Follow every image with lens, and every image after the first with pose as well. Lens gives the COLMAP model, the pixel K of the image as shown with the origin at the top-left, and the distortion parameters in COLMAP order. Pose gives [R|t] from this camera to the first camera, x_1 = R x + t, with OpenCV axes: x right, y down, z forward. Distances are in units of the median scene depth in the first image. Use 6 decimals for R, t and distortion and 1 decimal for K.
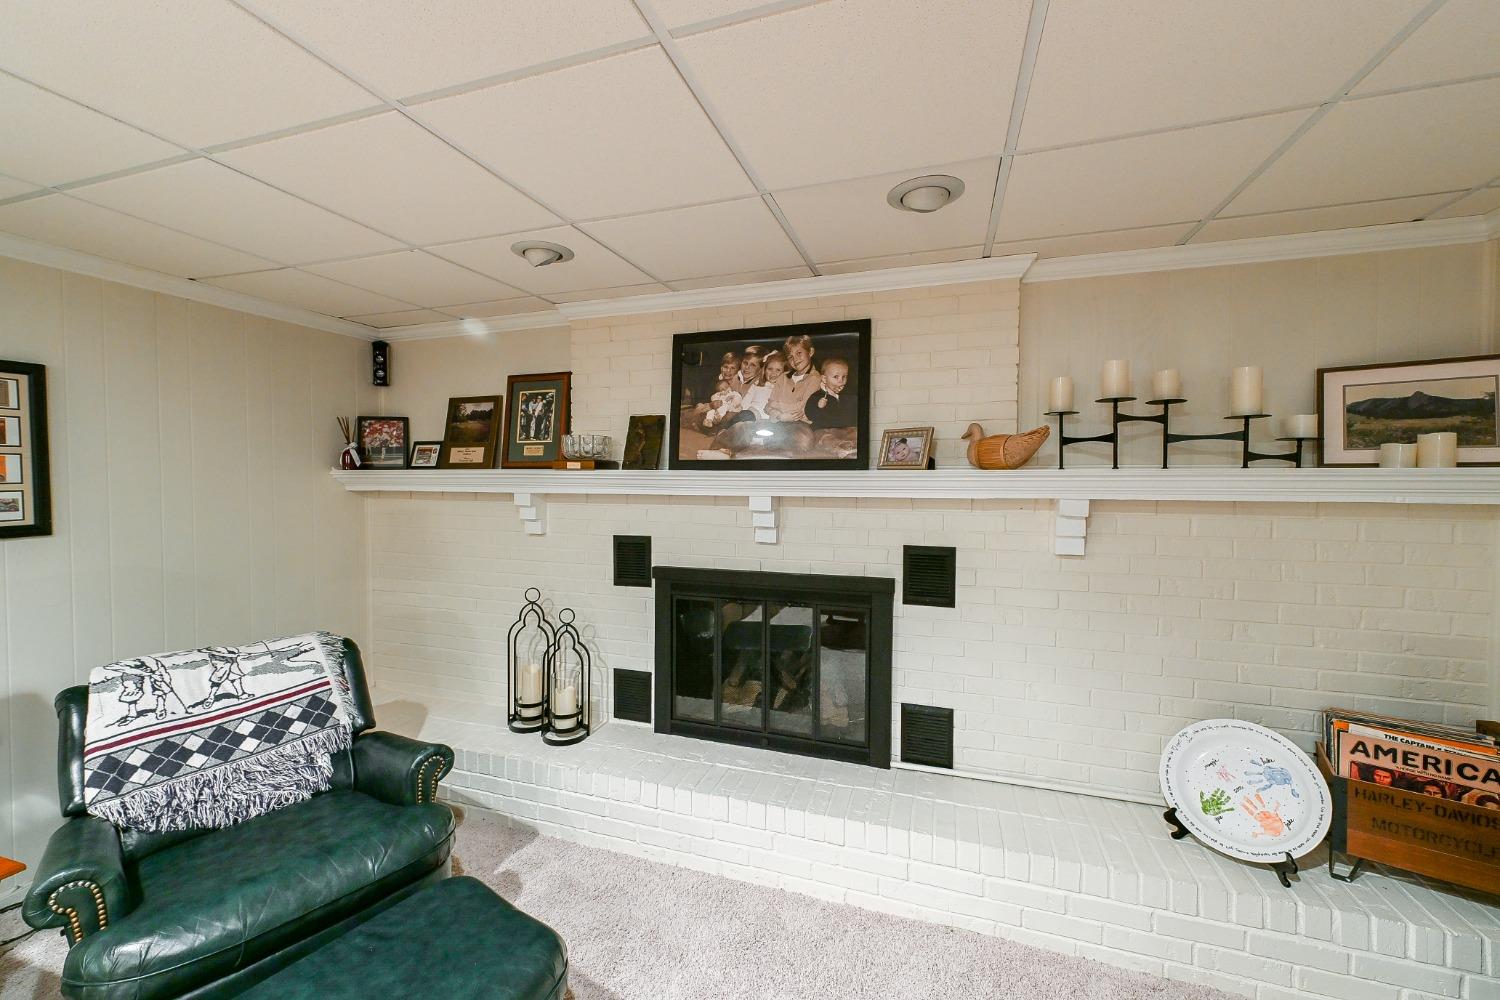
lens RADIAL K [[592.0, 0, 750.7], [0, 592.0, 490.6], [0, 0, 1]] dist [0.007172, -0.000020]
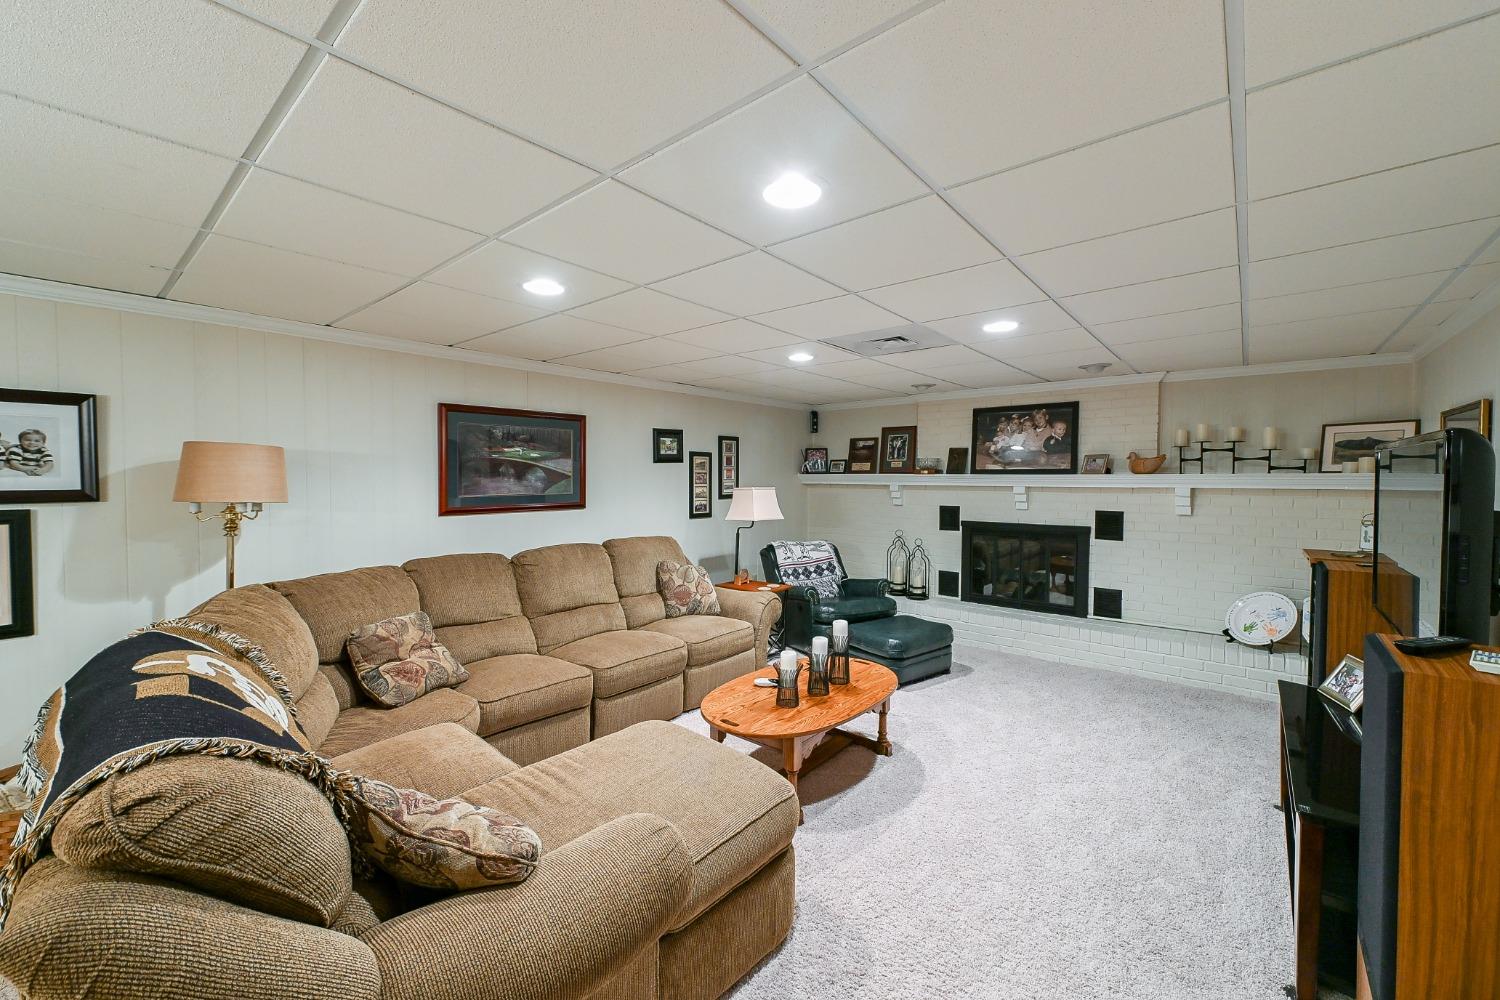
lens RADIAL K [[592.0, 0, 749.8], [0, 592.0, 490.4], [0, 0, 1]] dist [0.007172, -0.000020]
pose [[0.927217, 0.009566, -0.374401, -0.084716], [-0.010711, 0.999942, -0.000977, 0.036762], [0.374370, 0.004916, 0.927266, -1.352489]]
